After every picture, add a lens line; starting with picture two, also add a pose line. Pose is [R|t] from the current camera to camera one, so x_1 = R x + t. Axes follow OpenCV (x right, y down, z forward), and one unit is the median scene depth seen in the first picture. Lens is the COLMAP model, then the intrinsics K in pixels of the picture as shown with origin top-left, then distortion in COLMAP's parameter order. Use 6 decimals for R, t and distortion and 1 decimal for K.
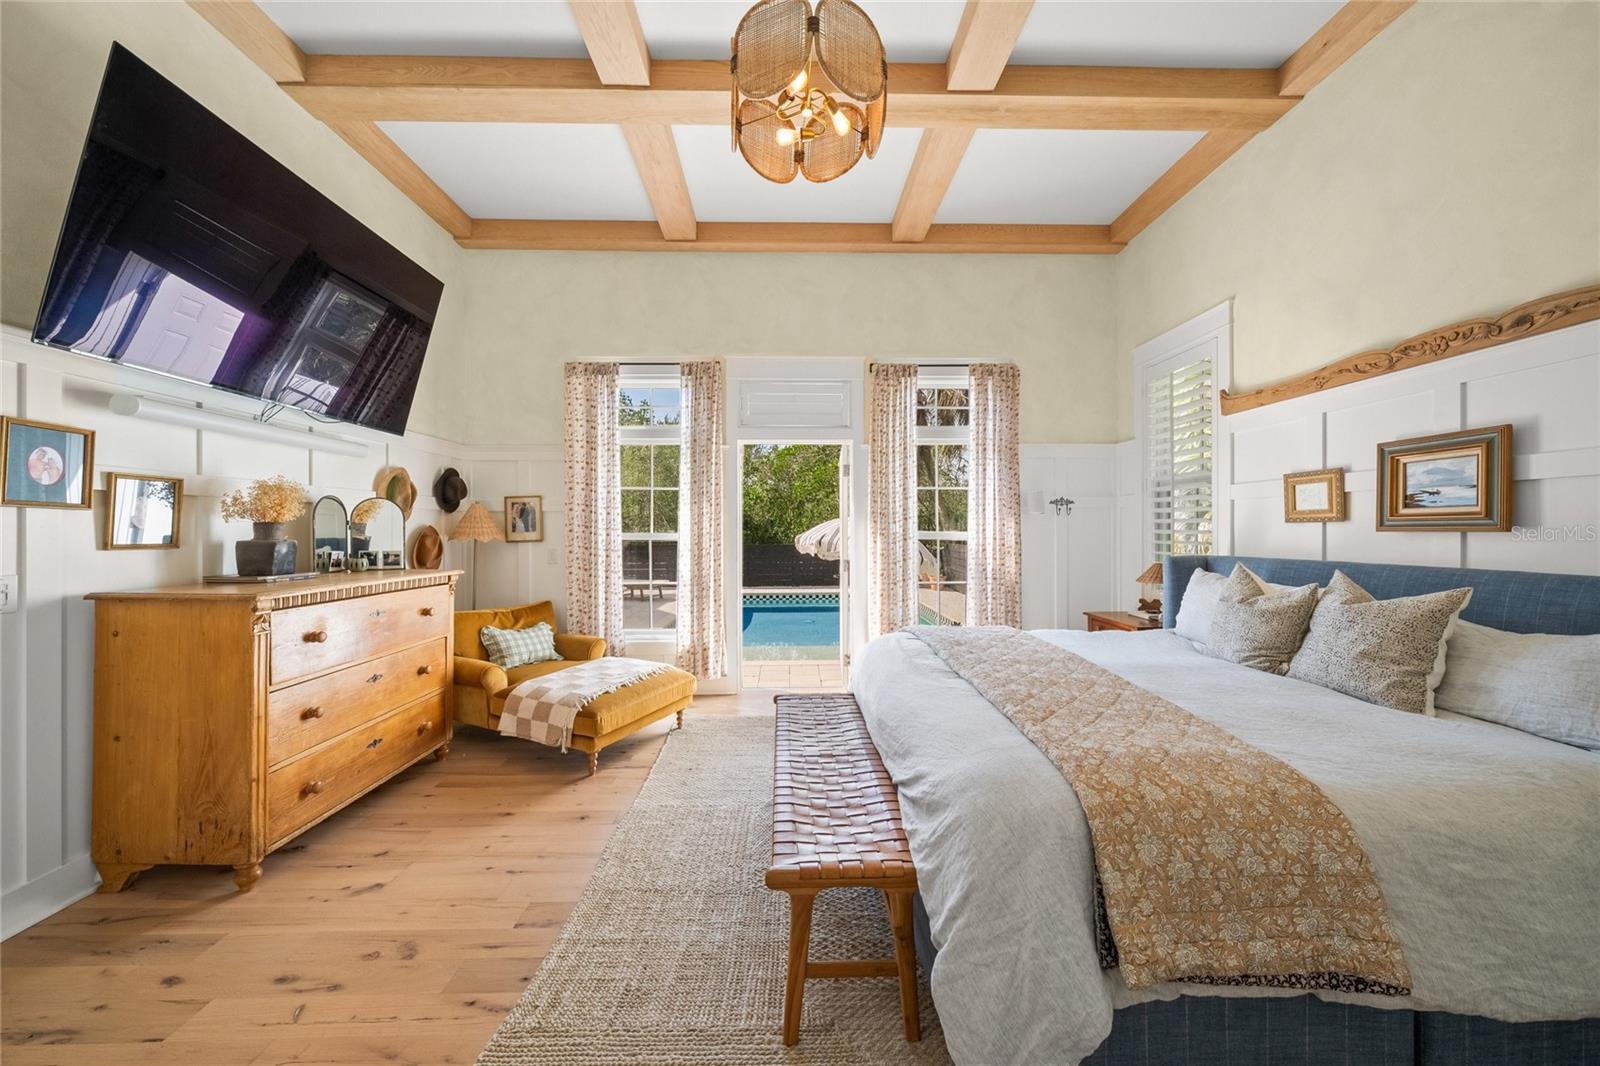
lens RADIAL K [[548.2, 0, 791.9], [0, 548.2, 527.9], [0, 0, 1]] dist [0.001547, -0.000281]
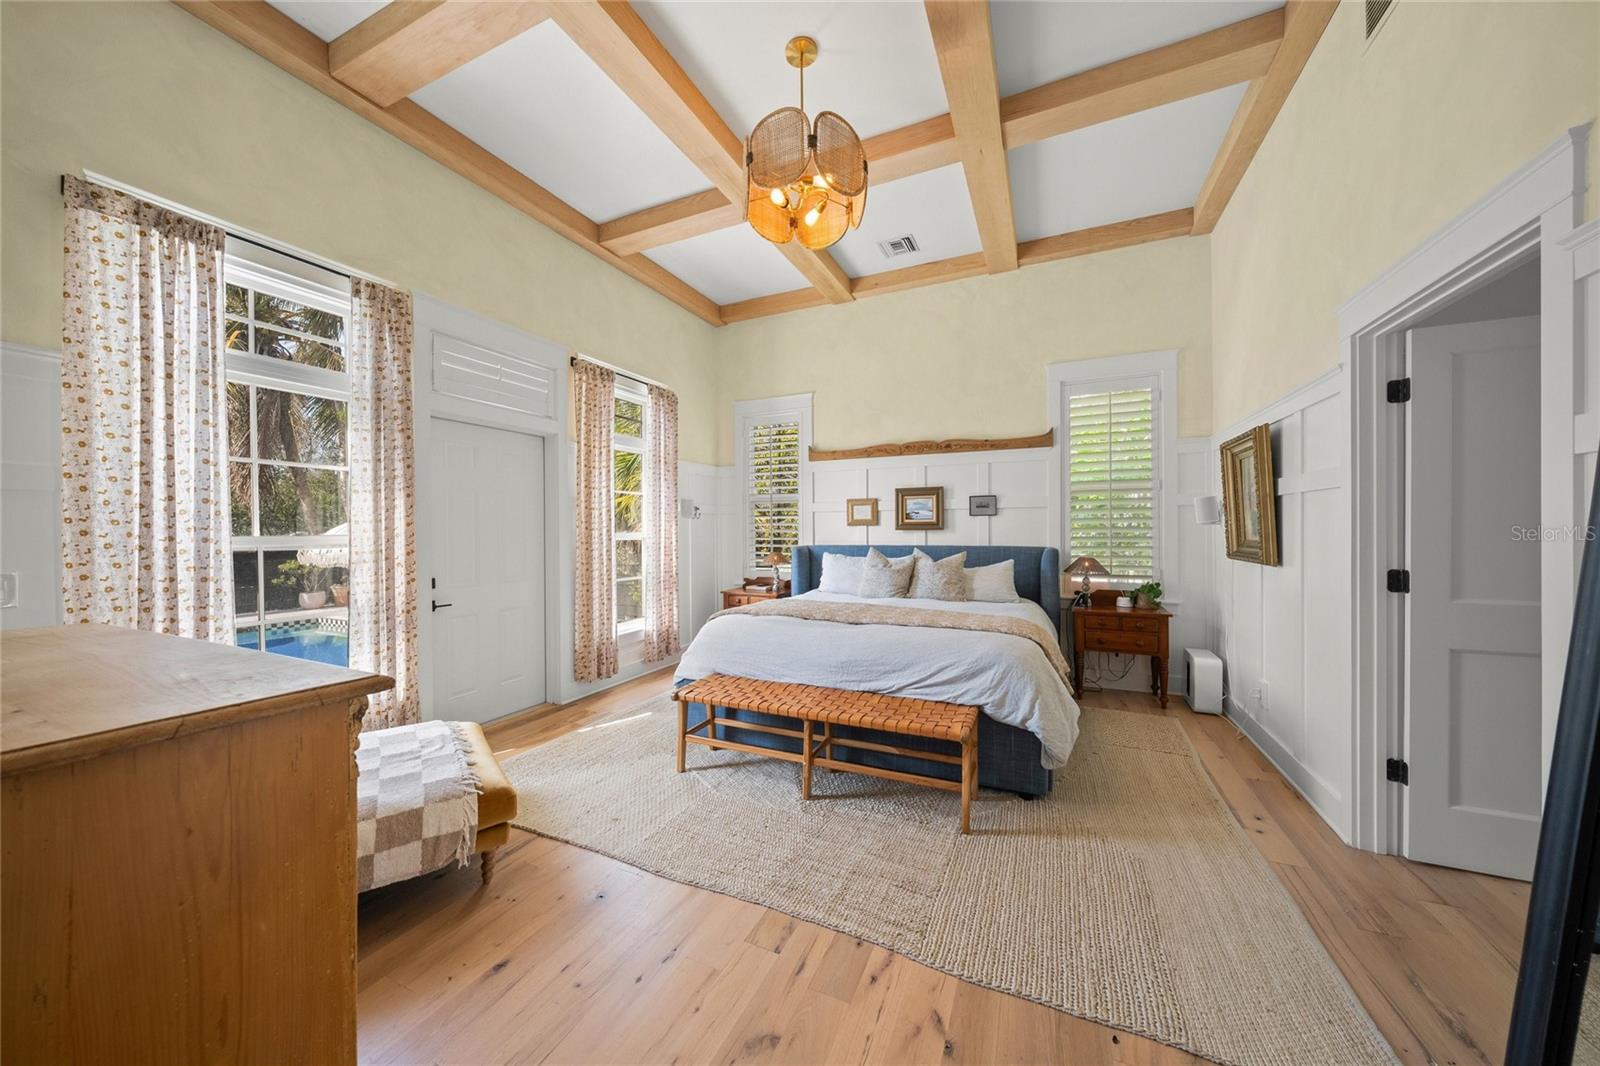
lens RADIAL K [[548.2, 0, 789.1], [0, 548.2, 533.6], [0, 0, 1]] dist [0.001547, -0.000281]
pose [[0.444960, -0.006192, 0.895529, -0.852046], [0.000902, 0.999979, 0.006465, 0.004218], [-0.895550, -0.002069, 0.444957, 0.364026]]
